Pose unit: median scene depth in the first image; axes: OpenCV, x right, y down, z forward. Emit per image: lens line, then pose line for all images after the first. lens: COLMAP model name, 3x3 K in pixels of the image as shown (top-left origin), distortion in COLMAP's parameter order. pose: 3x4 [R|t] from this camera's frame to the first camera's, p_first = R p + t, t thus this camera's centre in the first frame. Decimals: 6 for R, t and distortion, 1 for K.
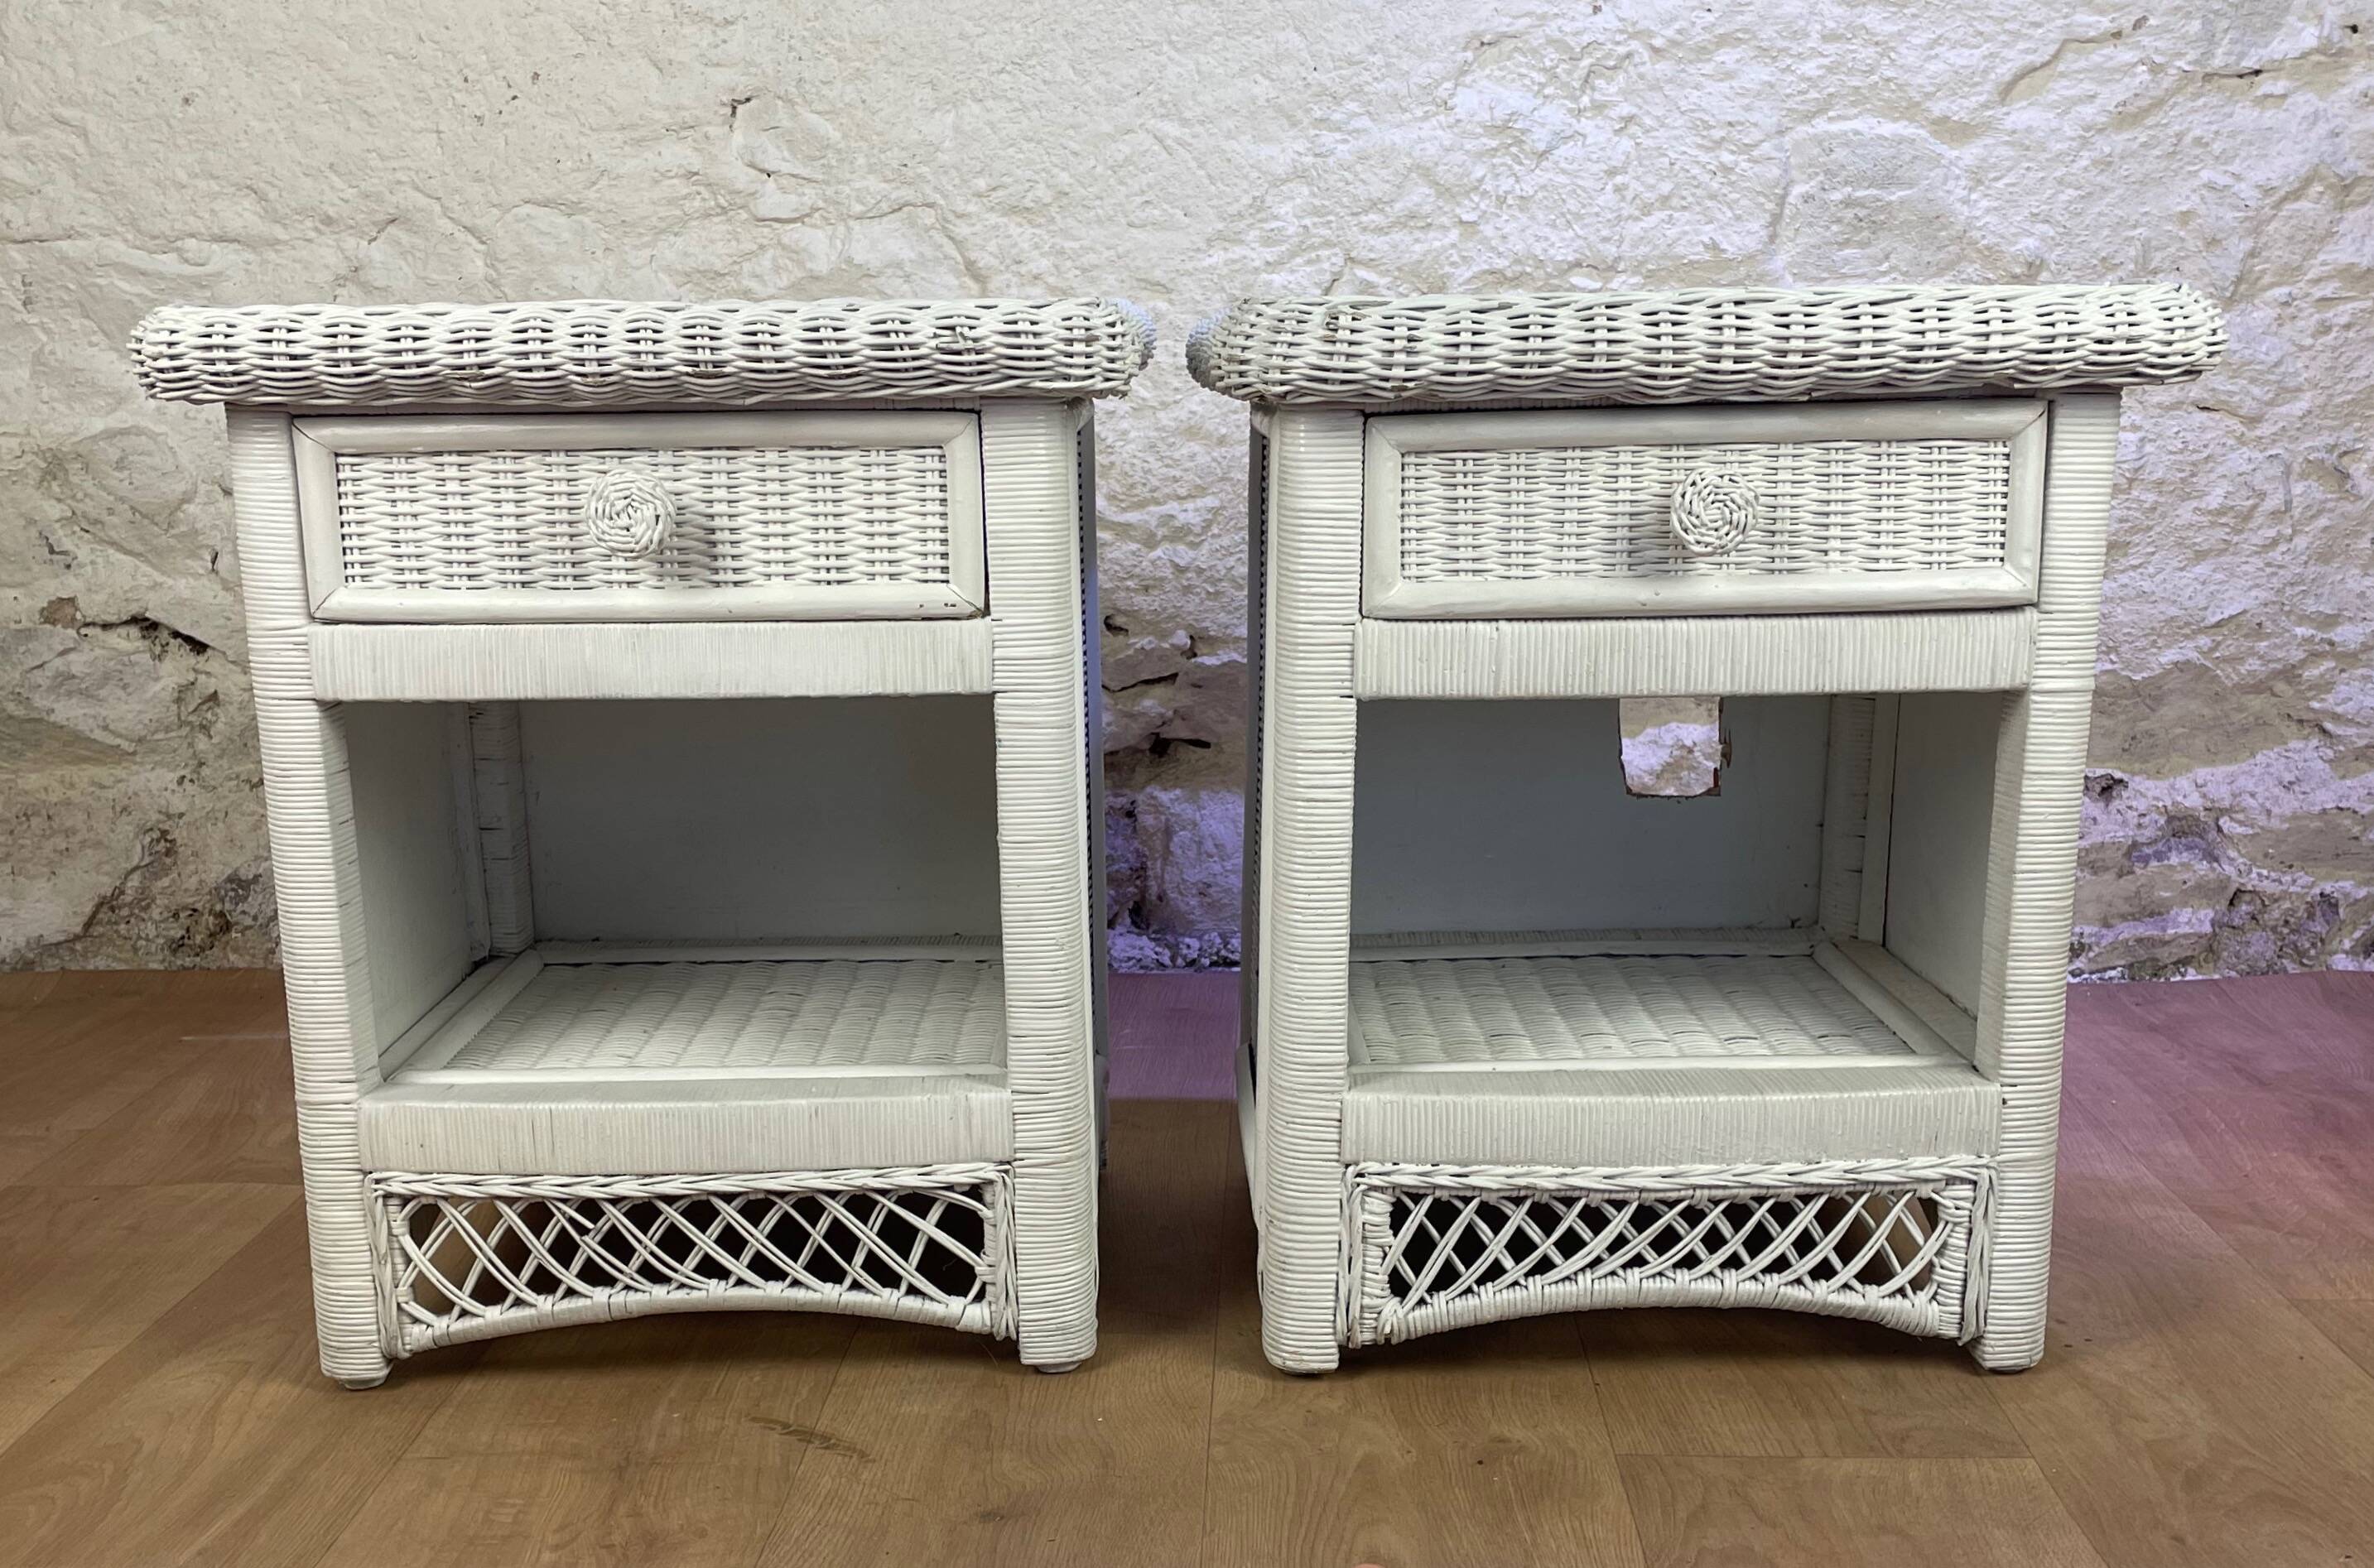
lens RADIAL K [[2505.8, 0, 1179.8], [0, 2505.8, 934.2], [0, 0, 1]] dist [0.114716, -0.178292]
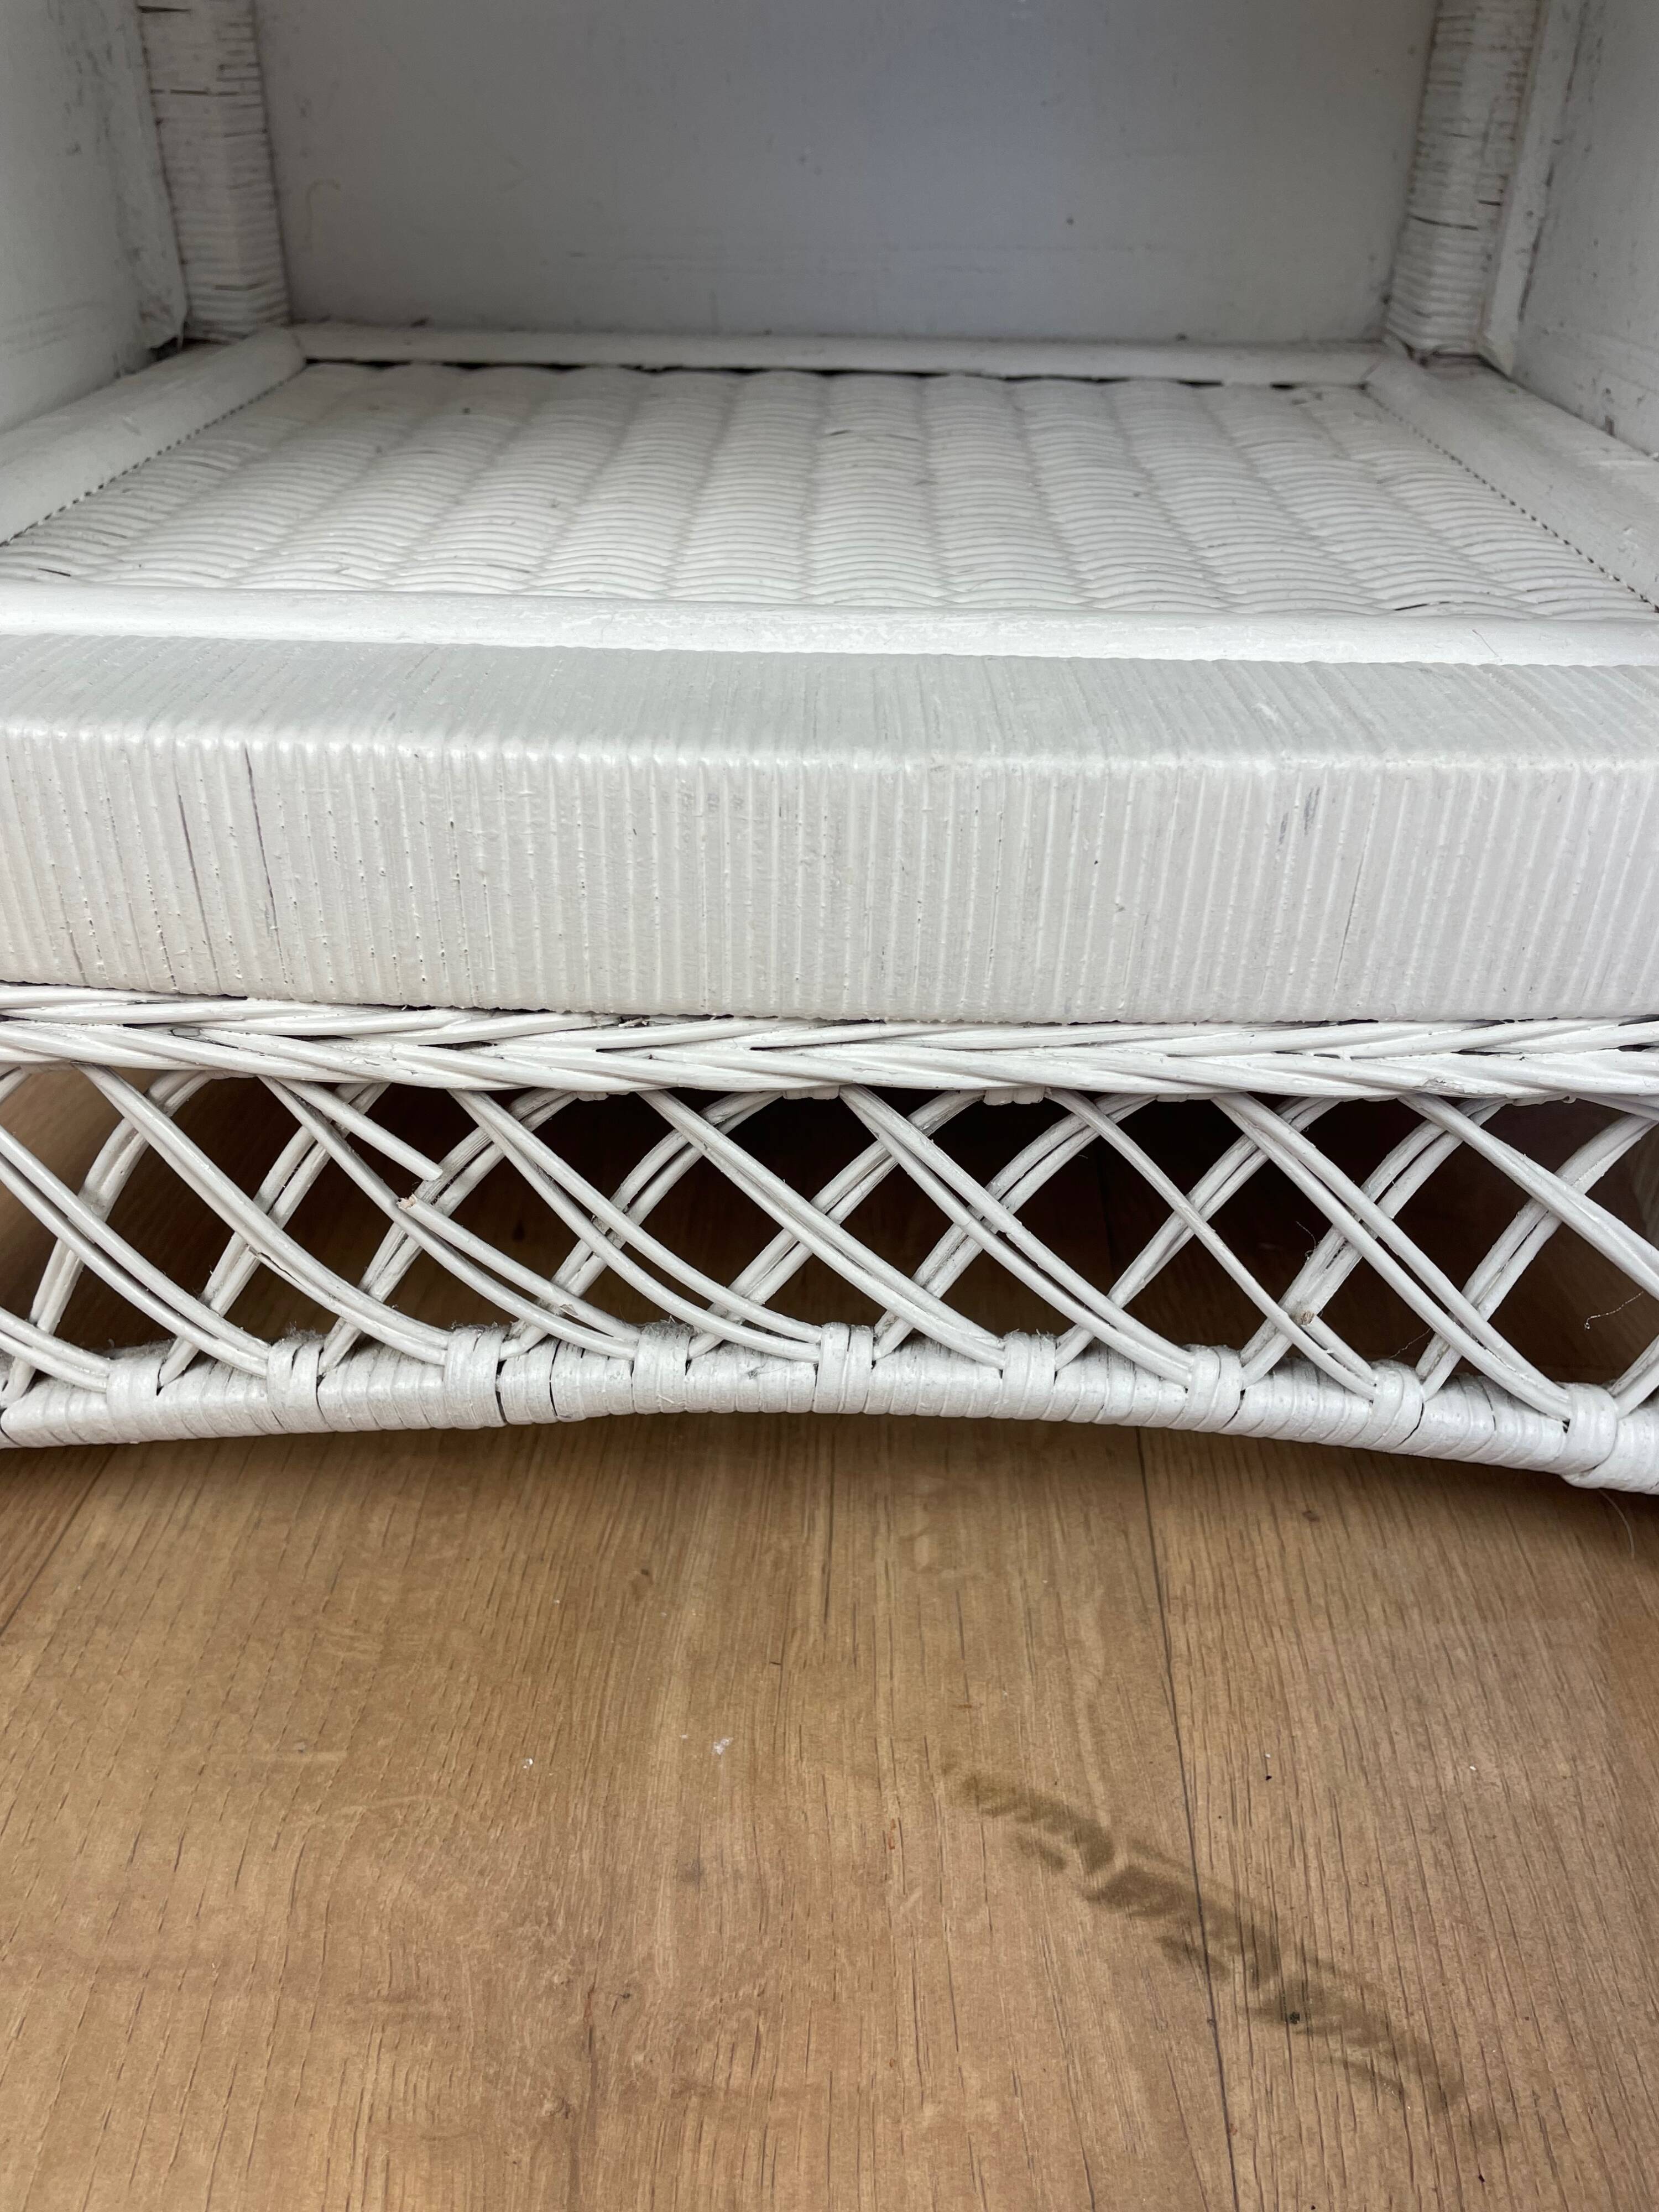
lens RADIAL K [[1703.5, 0, 815.9], [0, 1703.5, 1100.5], [0, 0, 1]] dist [0.086407, -0.125295]
pose [[0.999275, 0.037219, -0.008063, -0.123857], [-0.032829, 0.949195, 0.312972, 0.030437], [0.019302, -0.312480, 0.949728, 0.539260]]
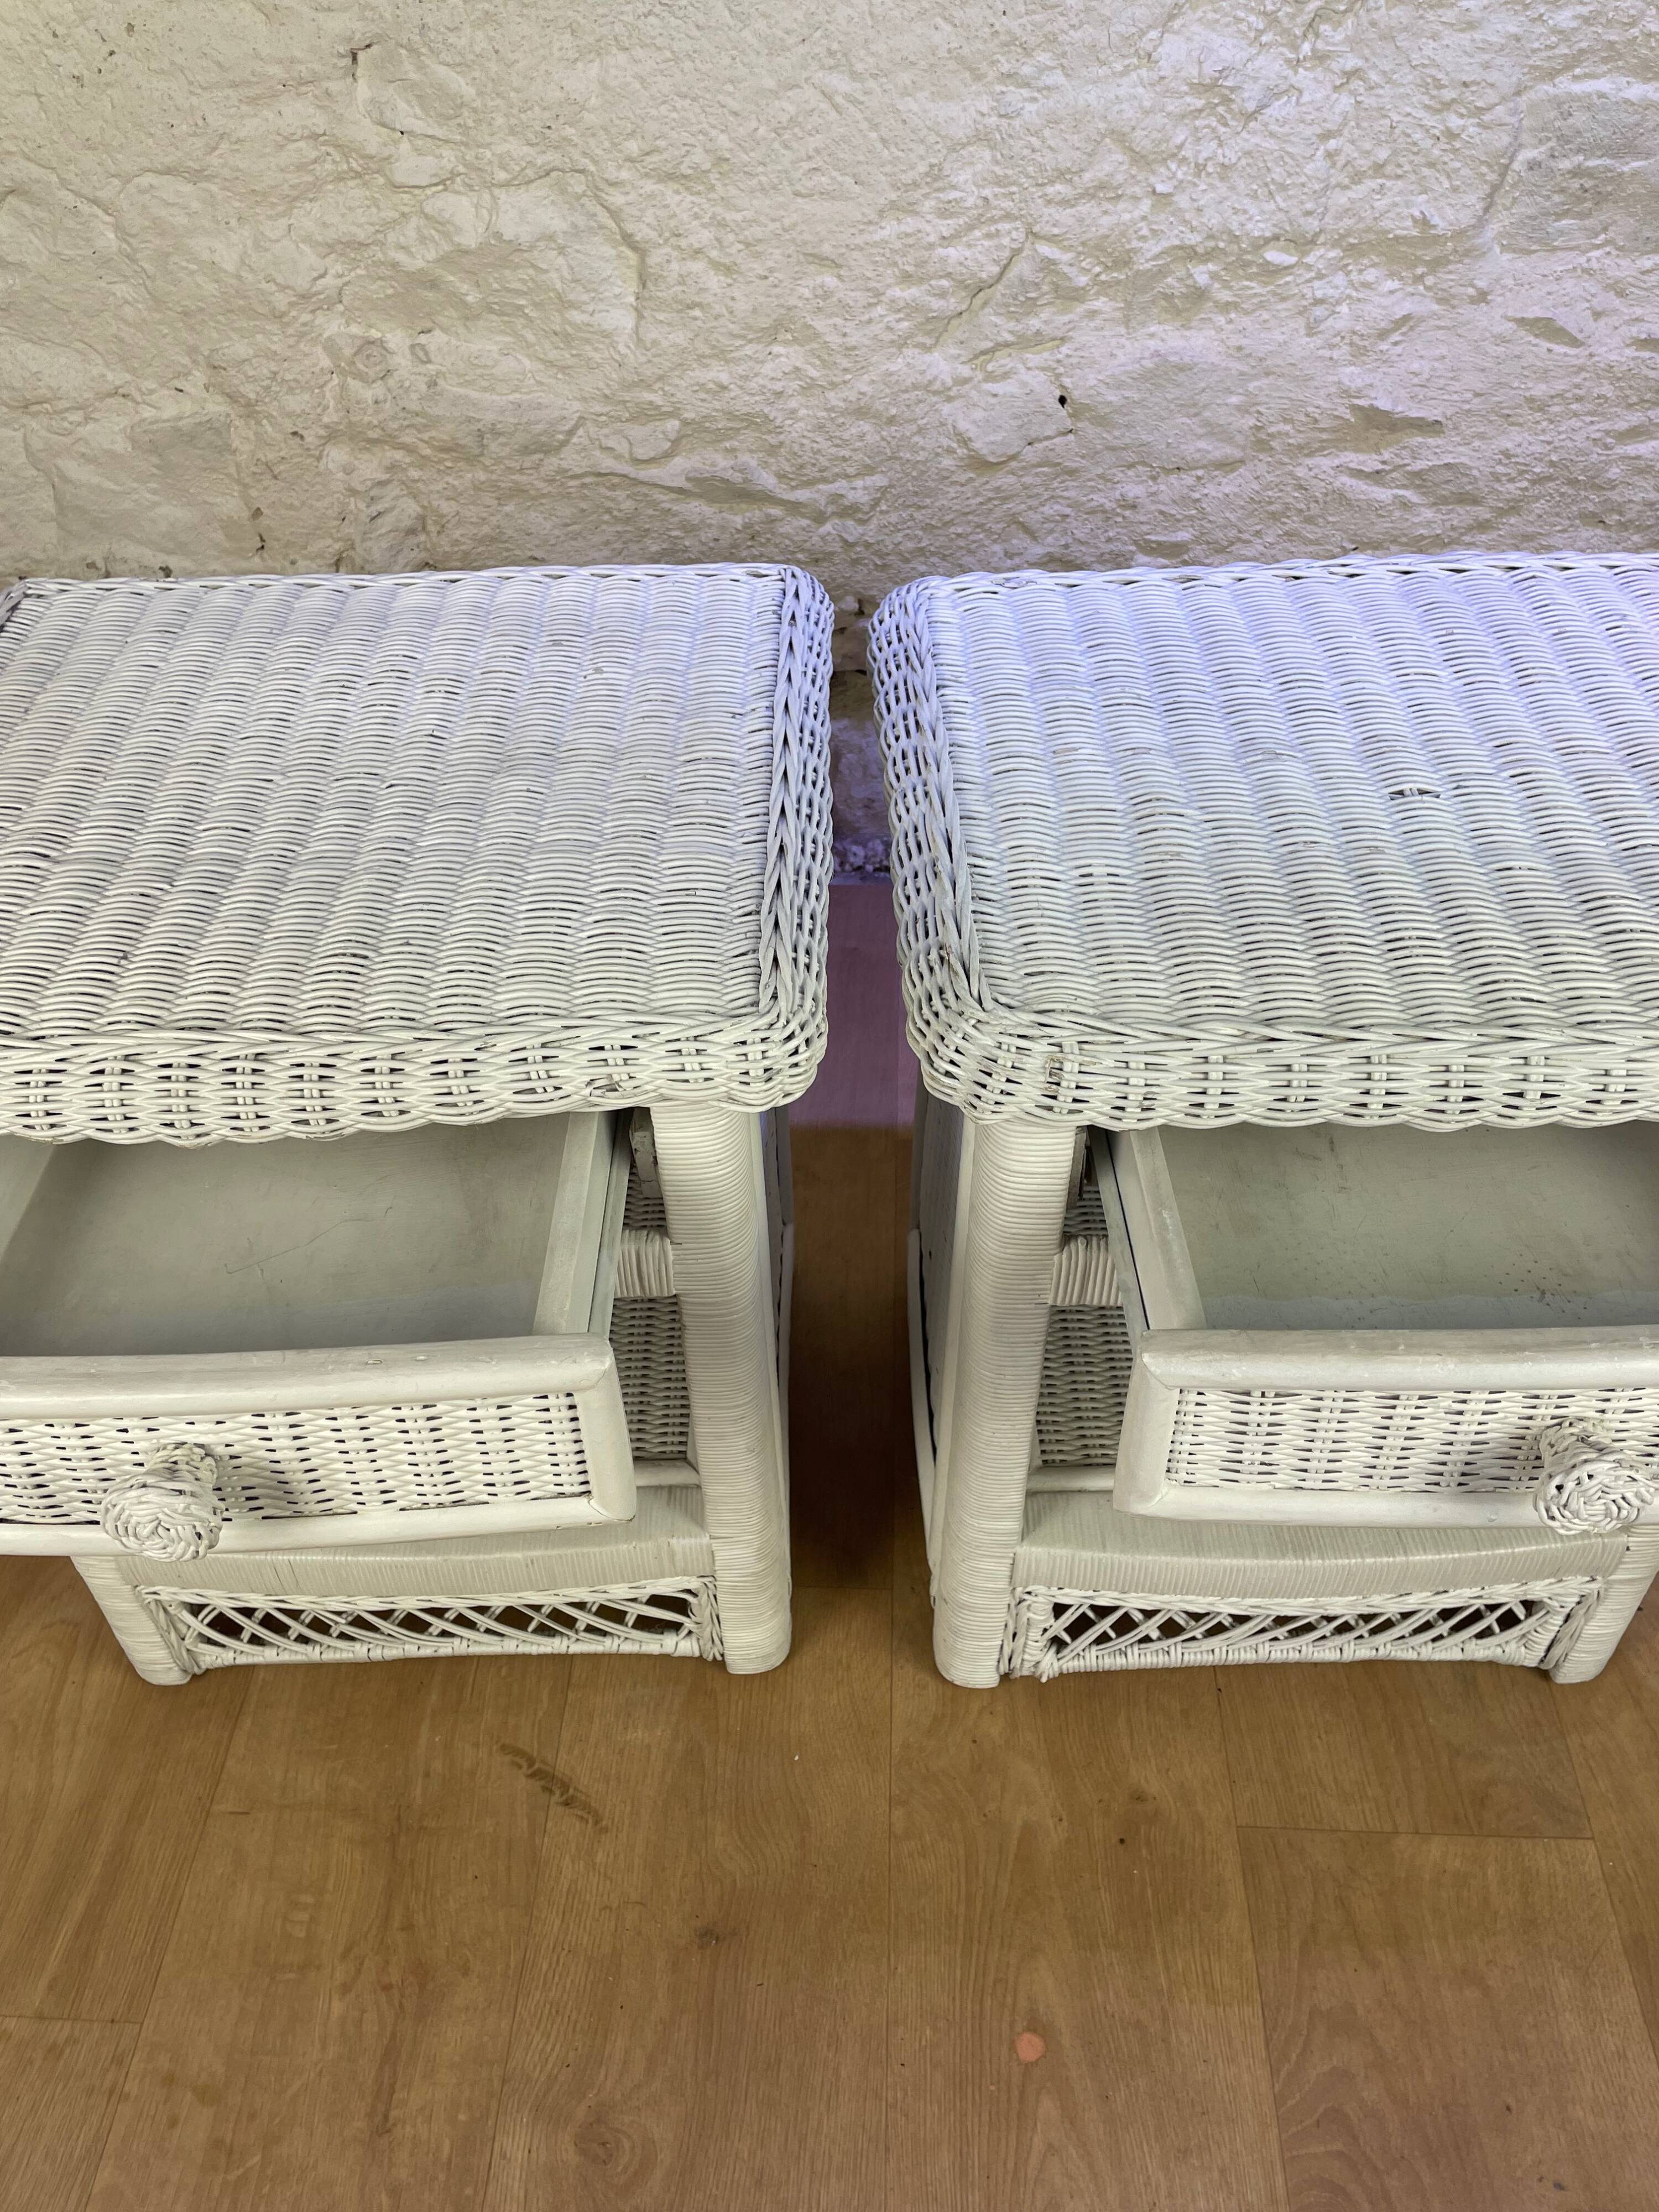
lens RADIAL K [[1670.4, 0, 816.2], [0, 1670.4, 1087.9], [0, 0, 1]] dist [0.087809, -0.109076]
pose [[0.999940, -0.005937, -0.009259, -0.008606], [0.009693, 0.873524, 0.486685, -0.301325], [0.005199, -0.486745, 0.873528, 0.300206]]
